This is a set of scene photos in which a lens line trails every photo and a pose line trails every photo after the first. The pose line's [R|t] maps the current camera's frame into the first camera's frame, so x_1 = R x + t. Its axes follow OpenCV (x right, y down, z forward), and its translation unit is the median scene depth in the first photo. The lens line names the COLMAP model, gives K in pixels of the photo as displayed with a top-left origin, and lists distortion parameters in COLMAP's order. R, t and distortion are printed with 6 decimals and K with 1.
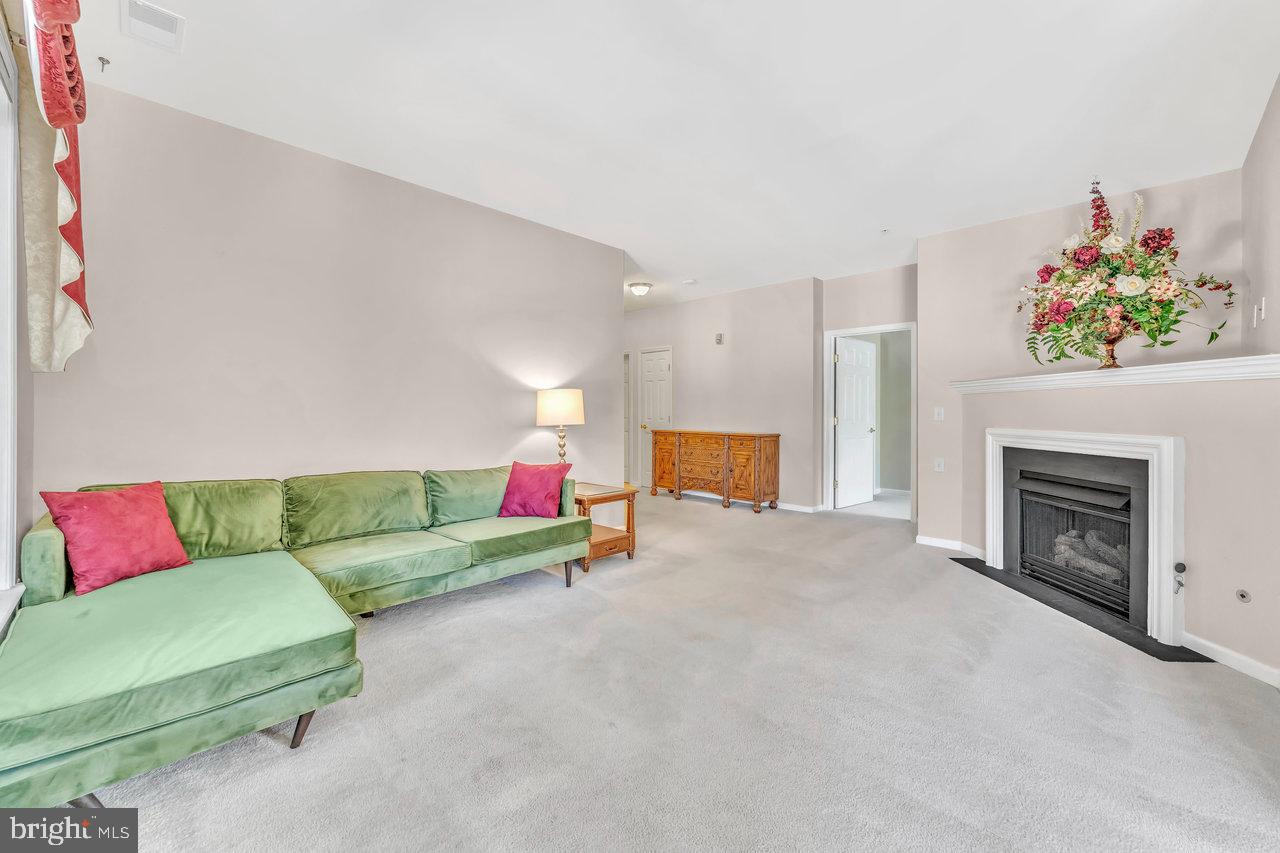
lens RADIAL K [[505.2, 0, 632.2], [0, 505.2, 428.0], [0, 0, 1]] dist [-0.010784, 0.000445]
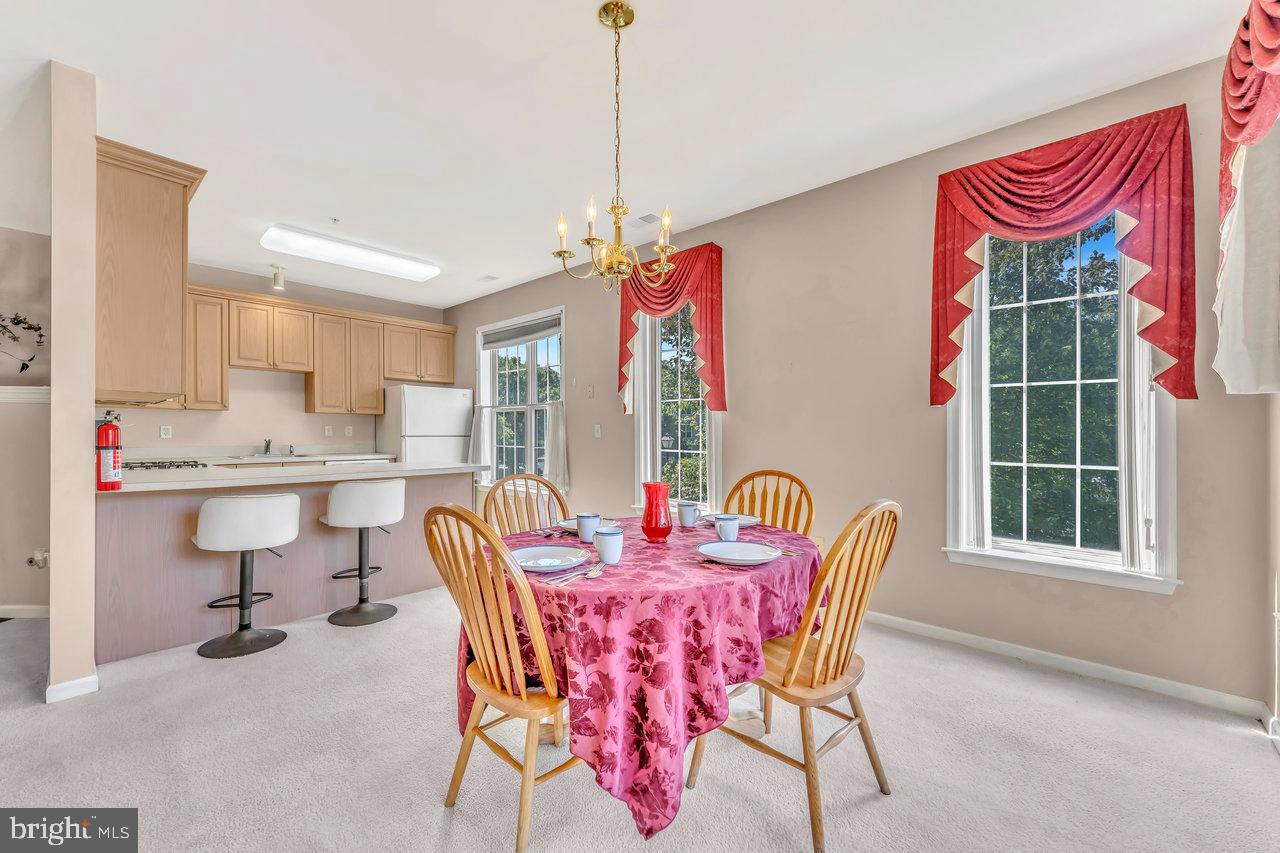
lens RADIAL K [[505.2, 0, 619.6], [0, 505.2, 437.3], [0, 0, 1]] dist [-0.010784, 0.000445]
pose [[-0.045138, -0.016385, 0.998846, -0.134911], [0.025776, 0.999513, 0.017560, 0.009462], [-0.998648, 0.026539, -0.044694, -0.371248]]
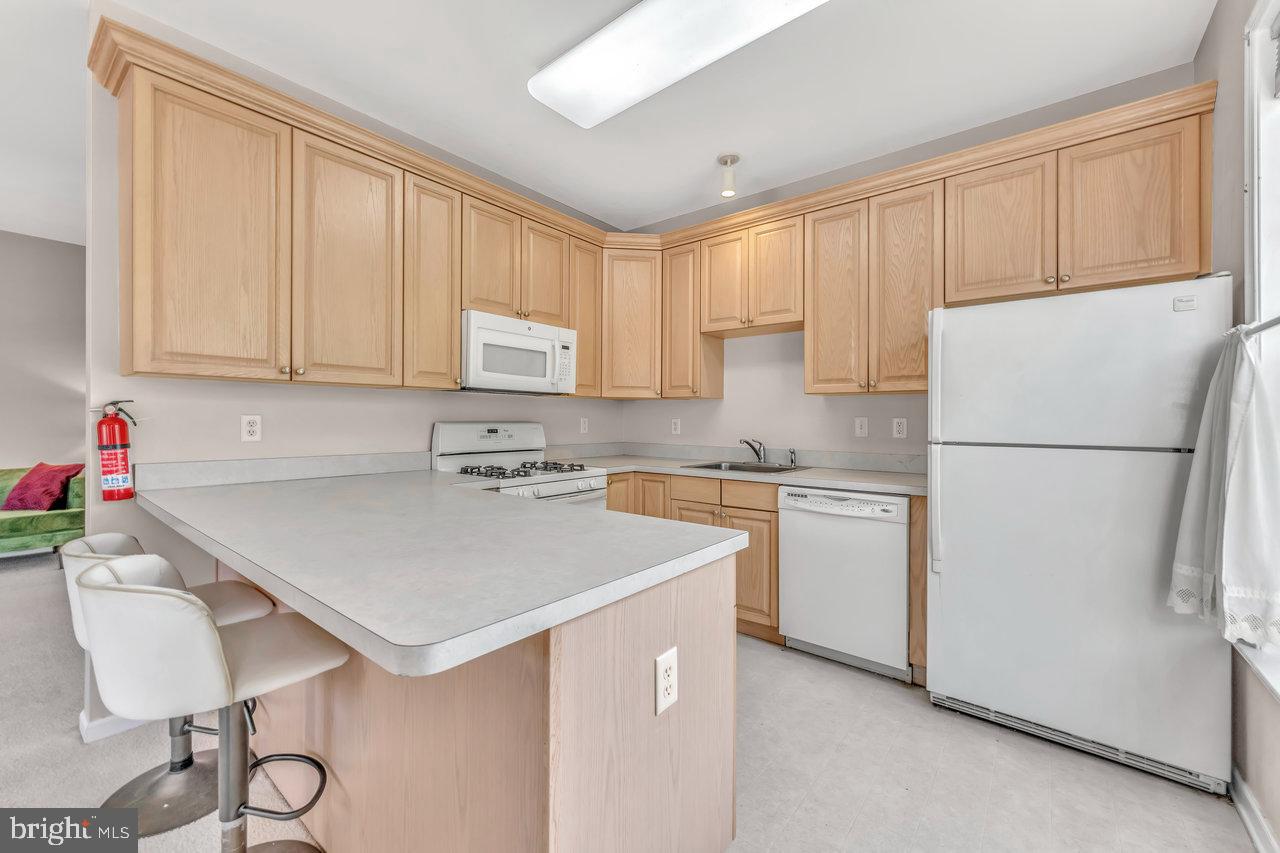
lens RADIAL K [[505.2, 0, 641.1], [0, 505.2, 425.3], [0, 0, 1]] dist [-0.010784, 0.000445]
pose [[0.992241, 0.001760, 0.124316, 1.092636], [0.000871, 0.999777, -0.021109, 0.007583], [-0.124325, 0.021053, 0.992018, -0.323873]]
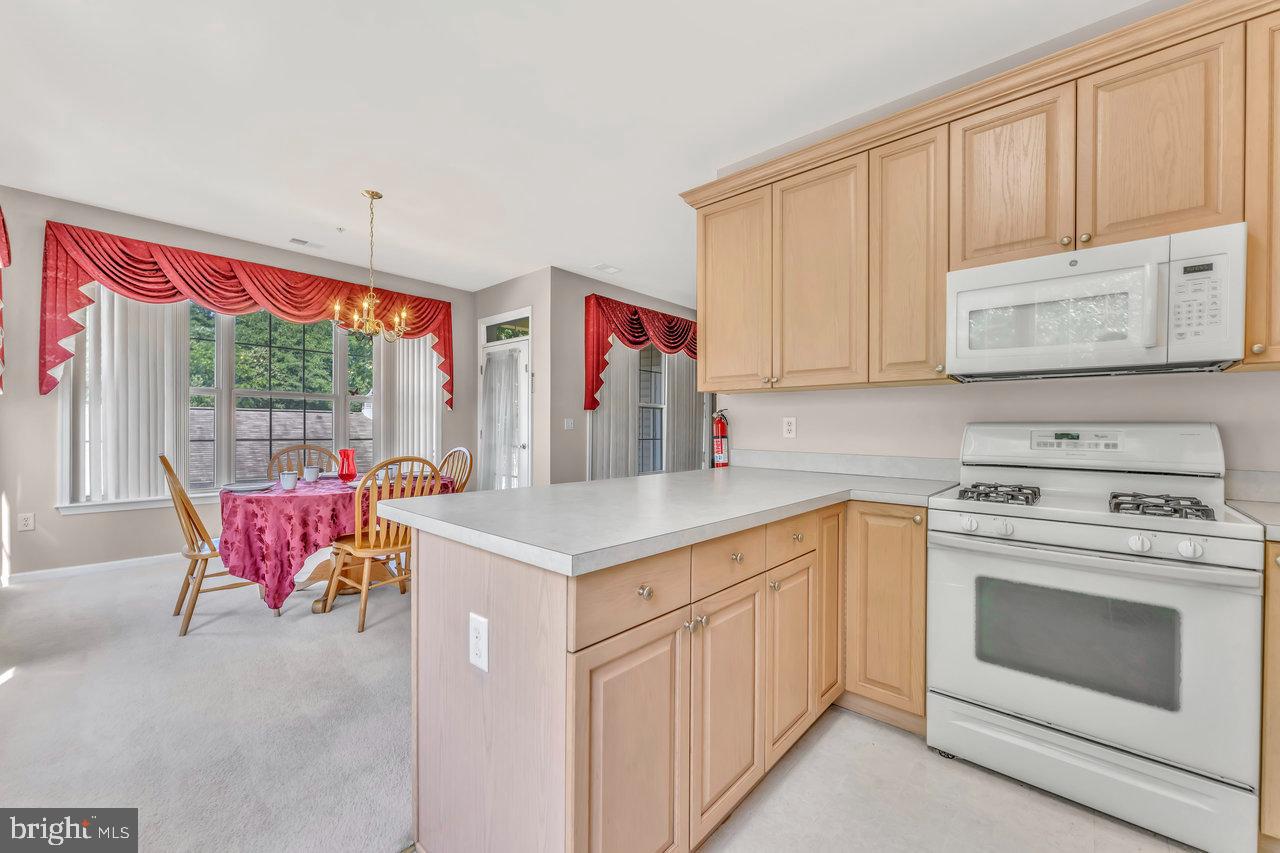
lens RADIAL K [[505.2, 0, 636.9], [0, 505.2, 433.0], [0, 0, 1]] dist [-0.010784, 0.000445]
pose [[0.055827, 0.004058, -0.998432, 1.494834], [-0.044381, 0.999013, 0.001579, 0.016102], [0.997454, 0.044223, 0.055952, 0.090973]]
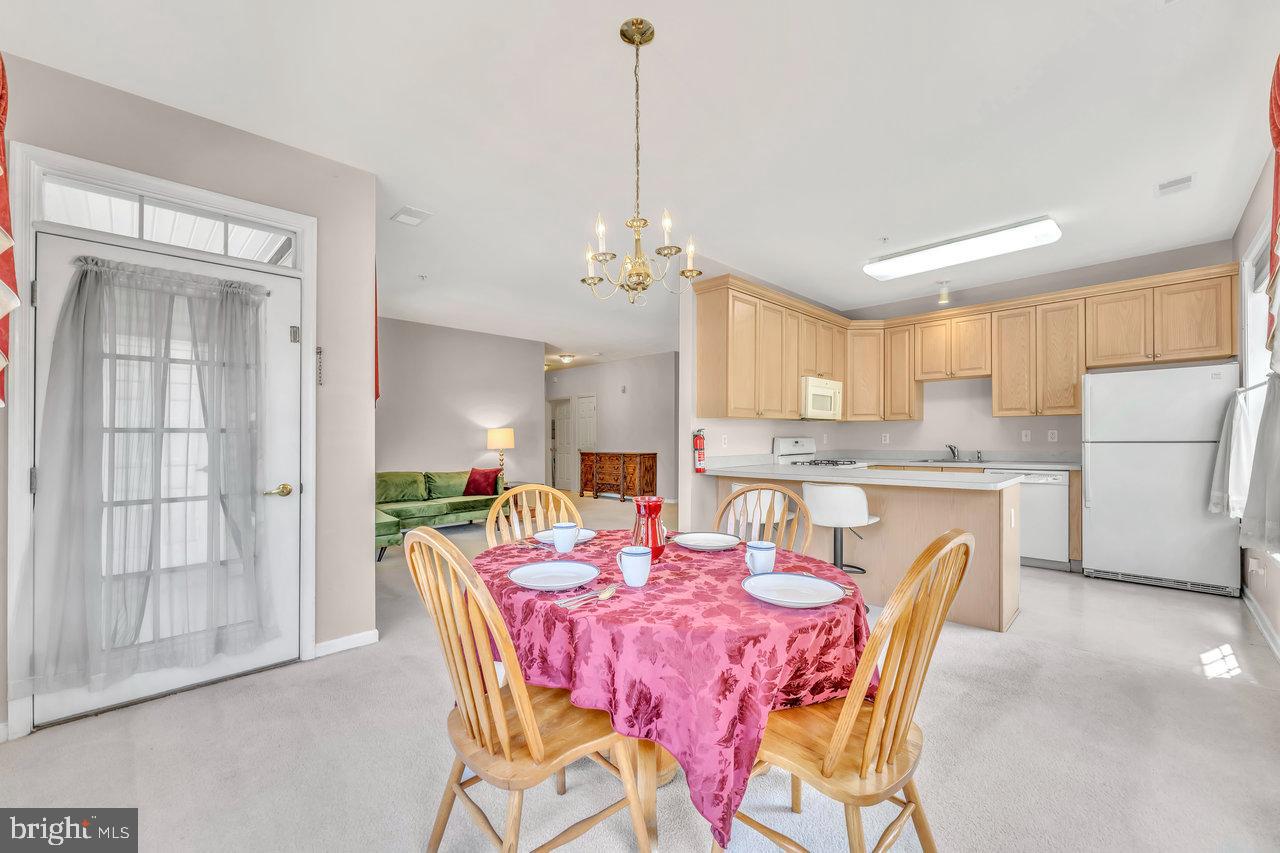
lens RADIAL K [[505.2, 0, 637.0], [0, 505.2, 446.8], [0, 0, 1]] dist [-0.010784, 0.000445]
pose [[0.999854, -0.015808, 0.006531, 0.409581], [0.015909, 0.999748, -0.015810, 0.030057], [-0.006280, 0.015911, 0.999854, -0.983345]]
